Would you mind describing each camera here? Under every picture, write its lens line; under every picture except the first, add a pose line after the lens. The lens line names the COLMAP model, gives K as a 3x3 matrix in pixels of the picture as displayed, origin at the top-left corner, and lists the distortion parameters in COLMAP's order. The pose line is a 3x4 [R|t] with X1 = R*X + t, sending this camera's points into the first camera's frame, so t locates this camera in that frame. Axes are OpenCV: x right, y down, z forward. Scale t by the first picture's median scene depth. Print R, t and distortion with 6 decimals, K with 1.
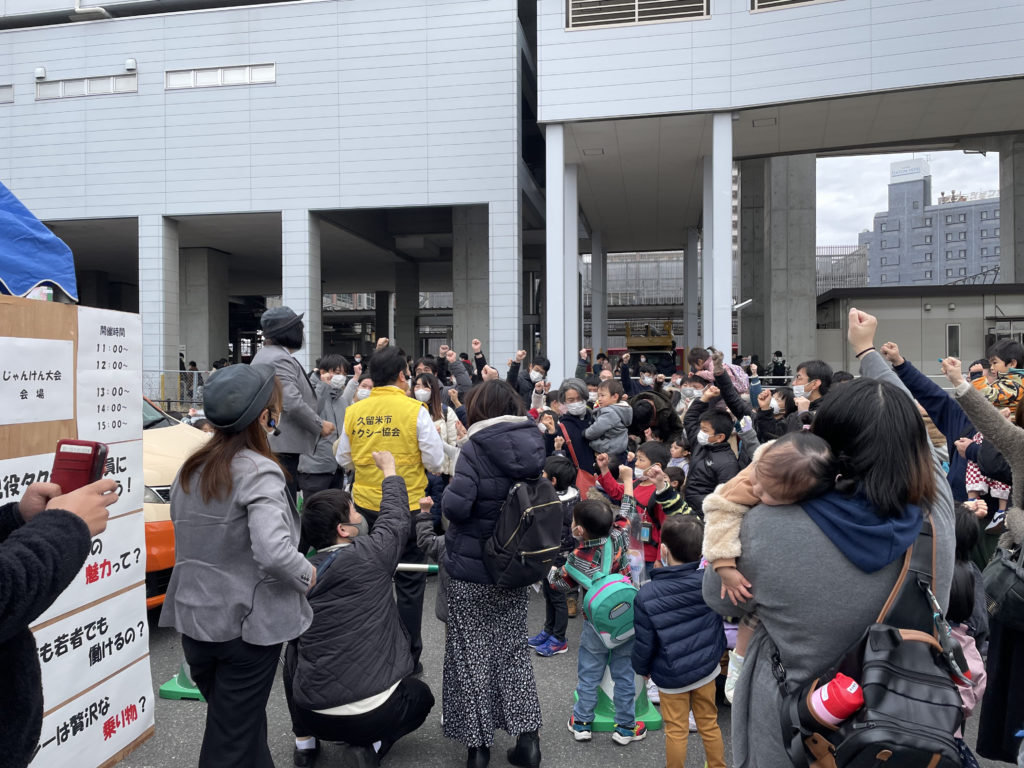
lens RADIAL K [[767.4, 0, 519.8], [0, 767.4, 377.2], [0, 0, 1]] dist [0.085351, -0.107394]
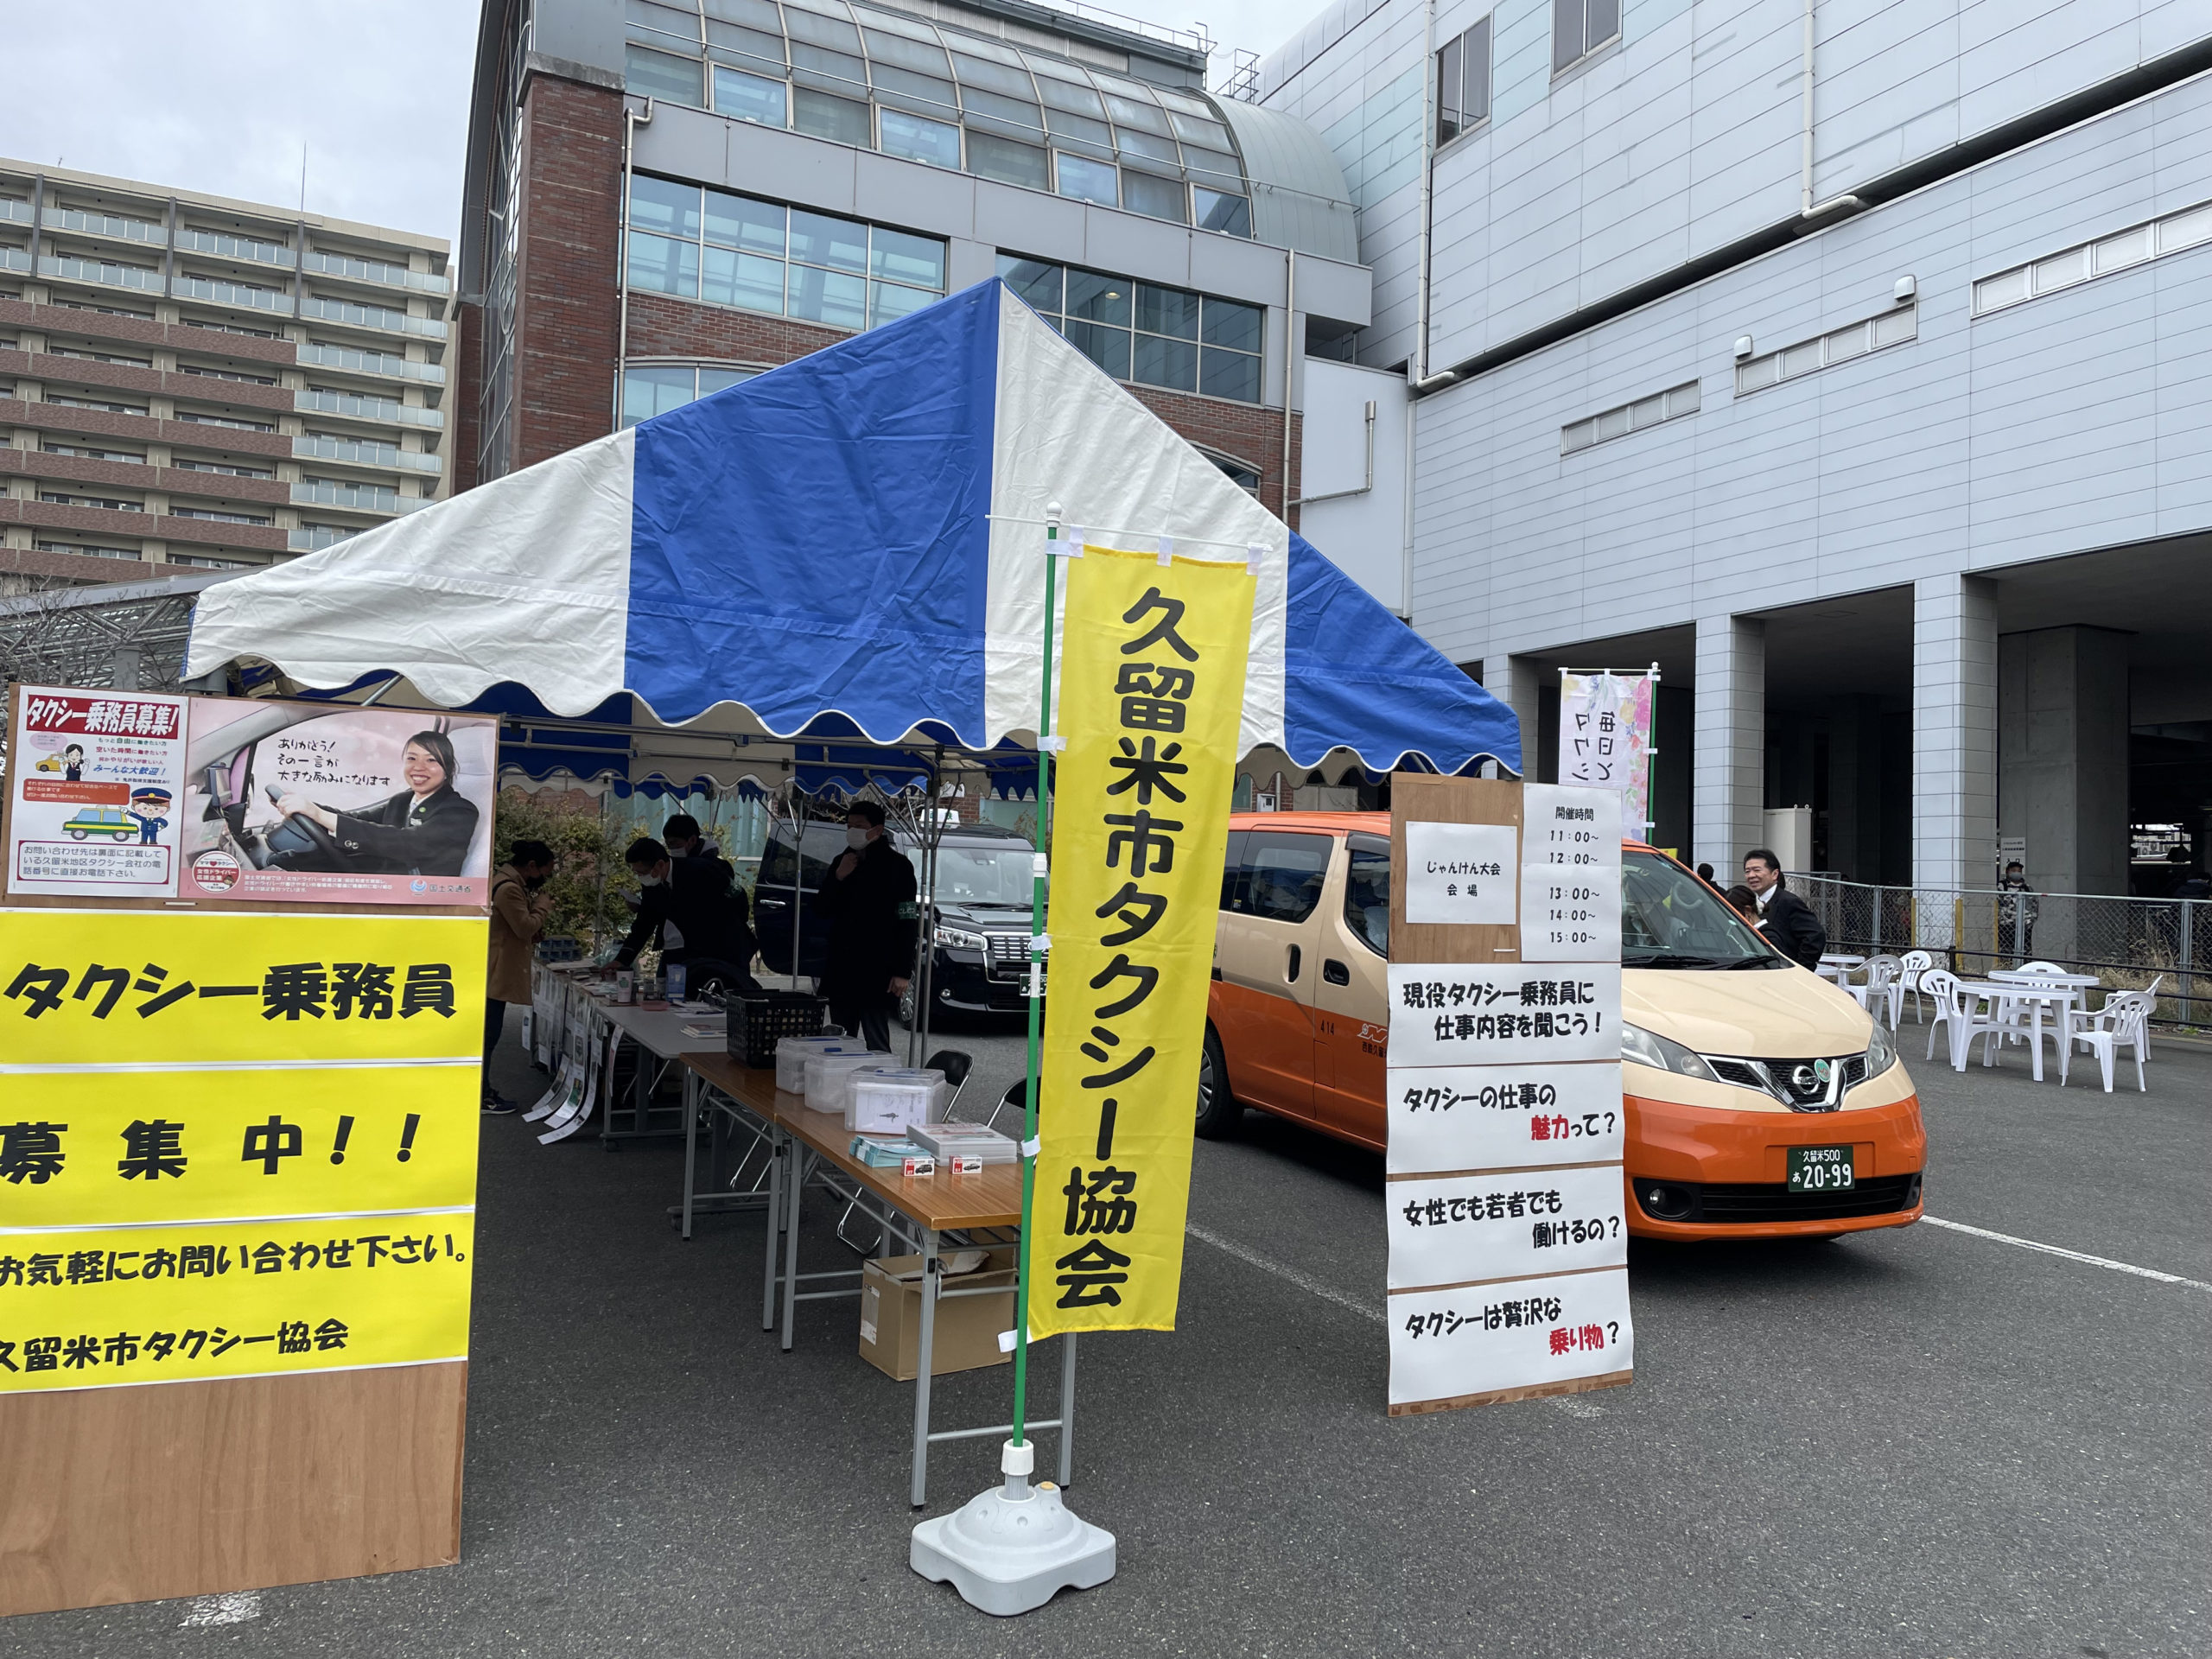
lens RADIAL K [[1657.7, 0, 1100.6], [0, 1657.7, 829.6], [0, 0, 1]] dist [0.085351, -0.107394]
pose [[0.583528, -0.009007, -0.812043, 0.114454], [-0.029651, 0.999035, -0.032388, 0.004957], [0.811552, 0.042977, 0.582698, -0.069029]]
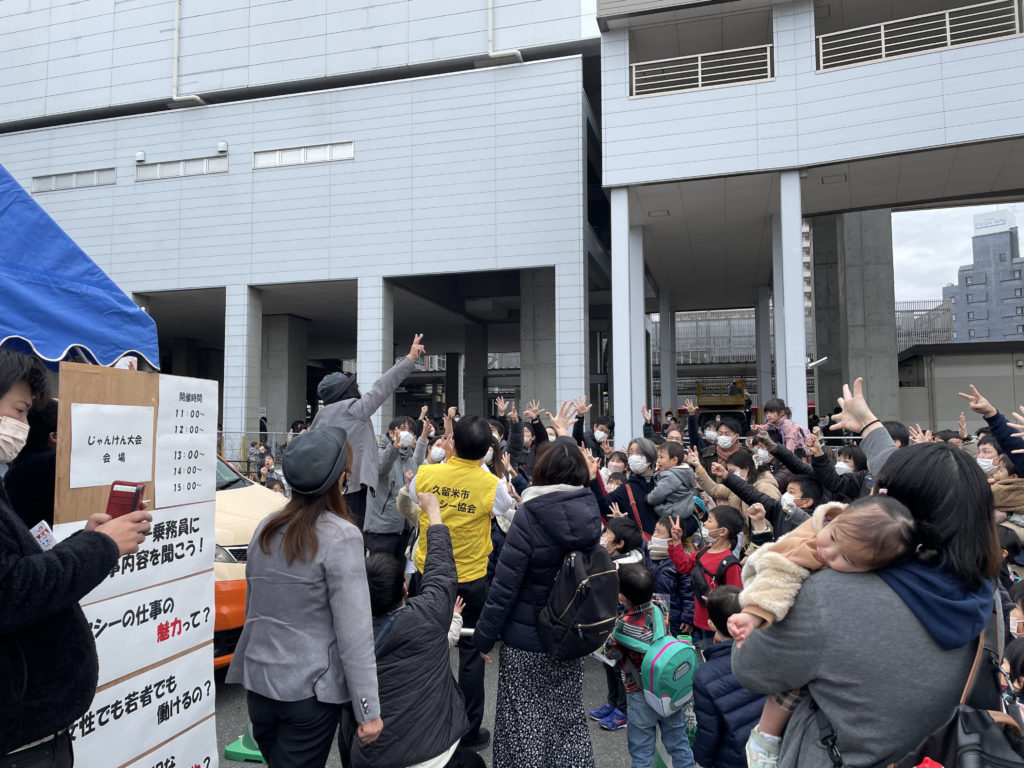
lens RADIAL K [[767.4, 0, 516.7], [0, 767.4, 377.5], [0, 0, 1]] dist [0.085351, -0.107394]
pose [[0.995522, -0.009262, -0.094078, 0.003883], [0.001996, 0.997027, -0.077029, -0.000807], [0.094511, 0.076496, 0.992580, -0.001491]]
